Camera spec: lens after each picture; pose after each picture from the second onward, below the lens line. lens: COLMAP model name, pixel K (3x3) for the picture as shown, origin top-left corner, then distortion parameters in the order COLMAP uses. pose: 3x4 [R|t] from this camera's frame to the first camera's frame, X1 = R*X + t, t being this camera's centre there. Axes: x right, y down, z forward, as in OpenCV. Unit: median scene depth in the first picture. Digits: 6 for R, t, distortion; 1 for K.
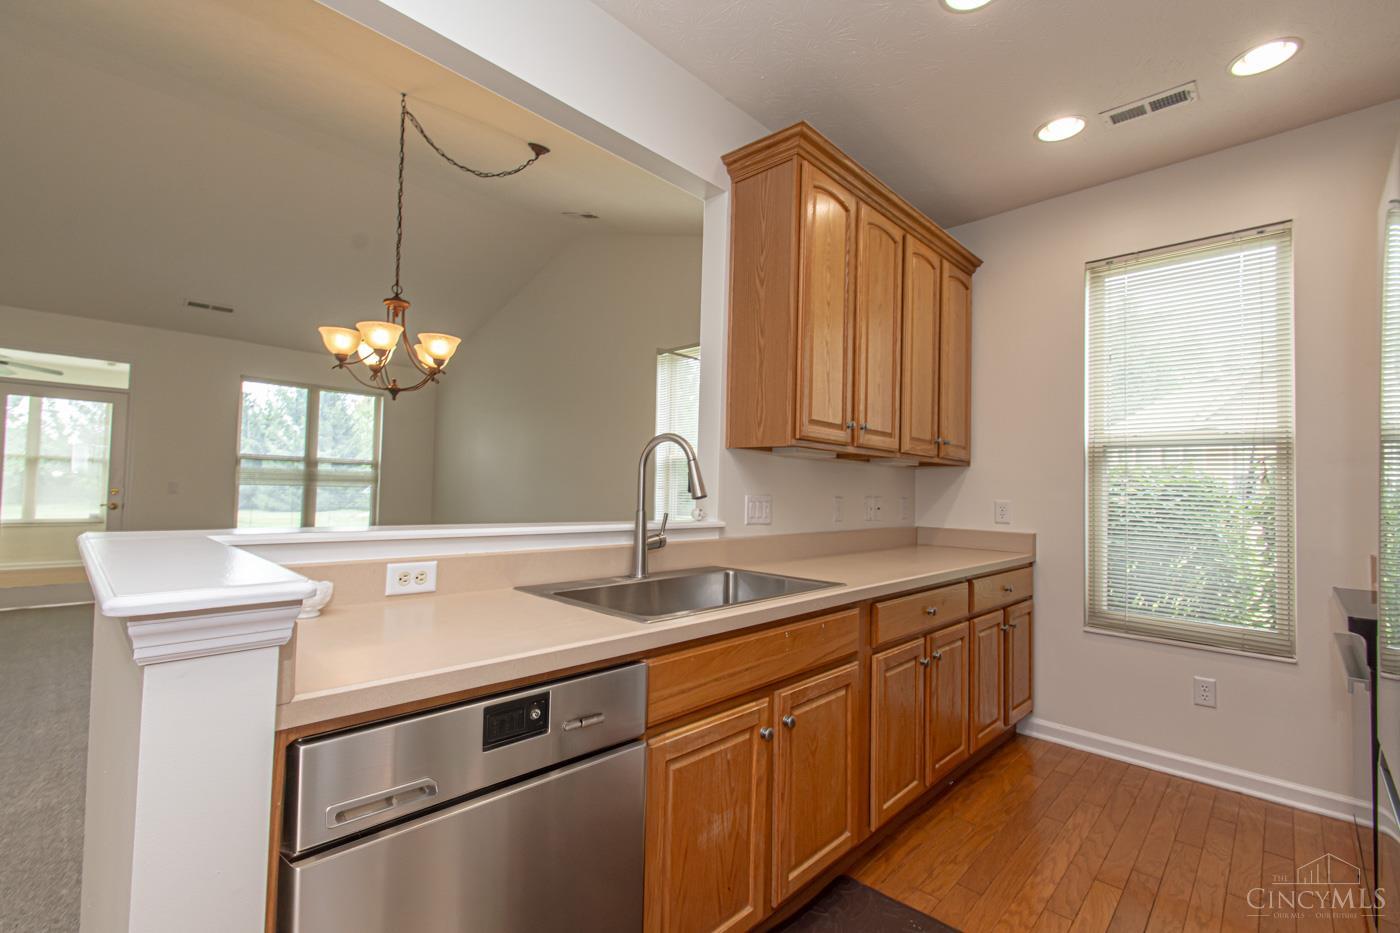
lens RADIAL K [[608.1, 0, 682.3], [0, 608.1, 469.1], [0, 0, 1]] dist [0.002770, -0.012258]
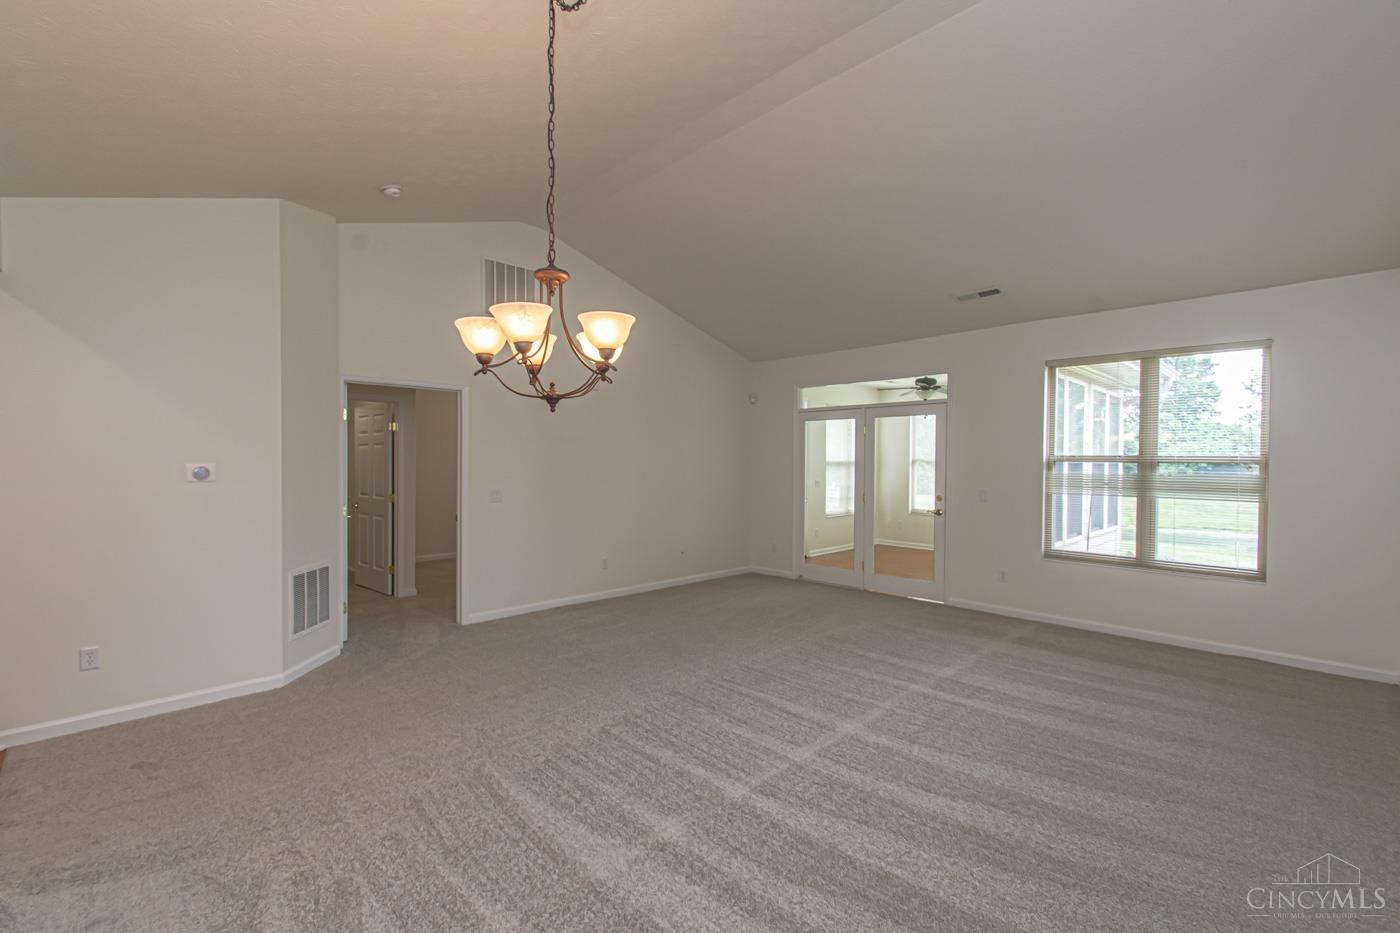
lens RADIAL K [[604.5, 0, 682.3], [0, 604.5, 469.5], [0, 0, 1]] dist [0.001372, -0.014611]
pose [[-0.023014, -0.007349, -0.999708, 0.263982], [0.029594, 0.999530, -0.008029, -0.037866], [0.999297, -0.029771, -0.022786, 1.285987]]
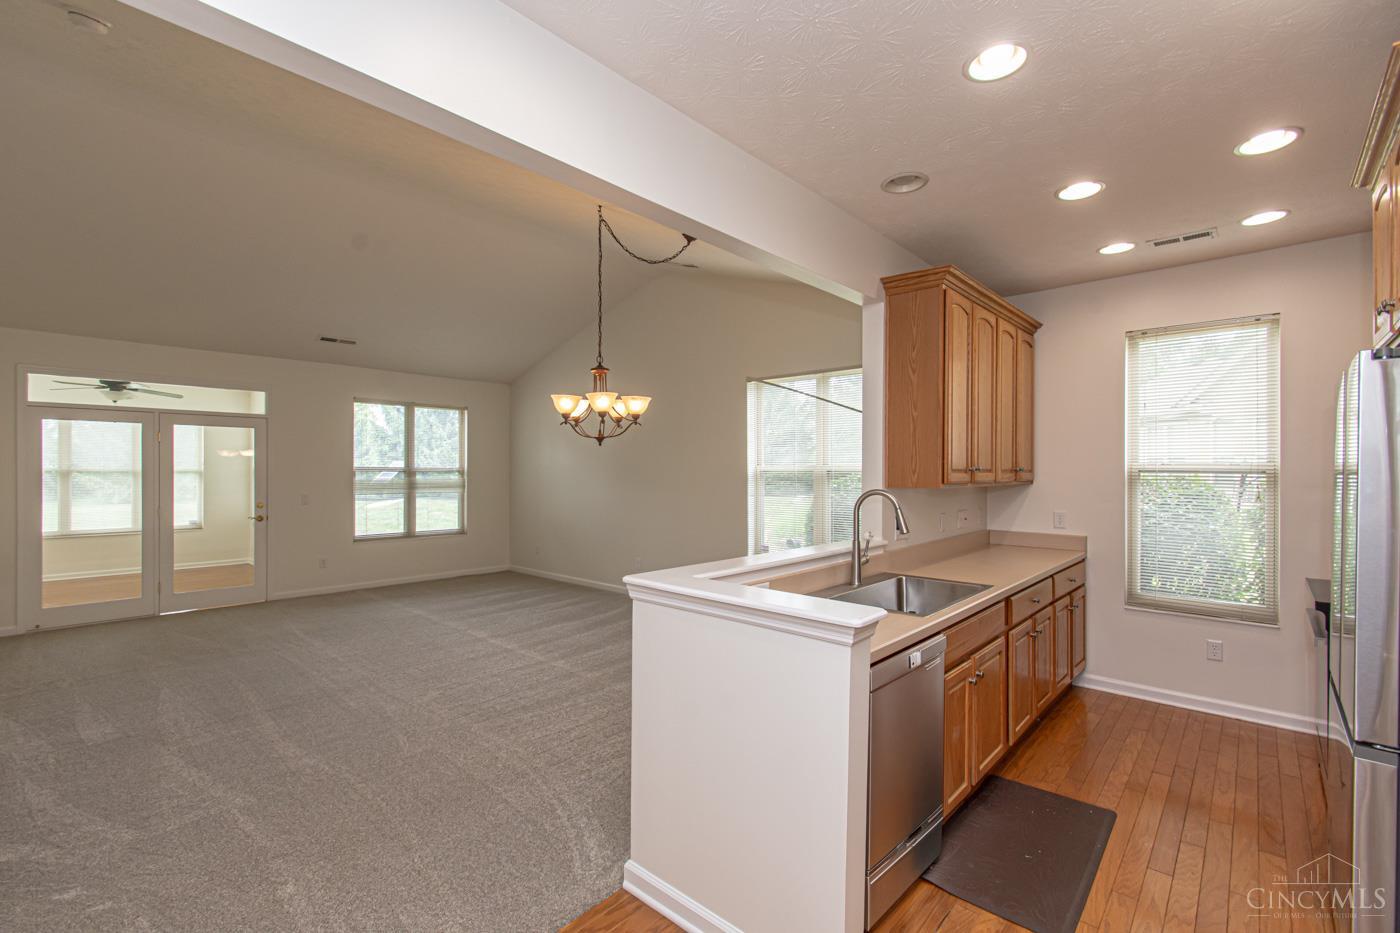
lens RADIAL K [[604.5, 0, 682.3], [0, 604.5, 469.5], [0, 0, 1]] dist [0.001372, -0.014611]
pose [[0.999593, -0.021334, 0.018922, -0.357289], [0.020718, 0.999267, 0.032195, -0.111378], [-0.019595, -0.031789, 0.999302, -0.323758]]
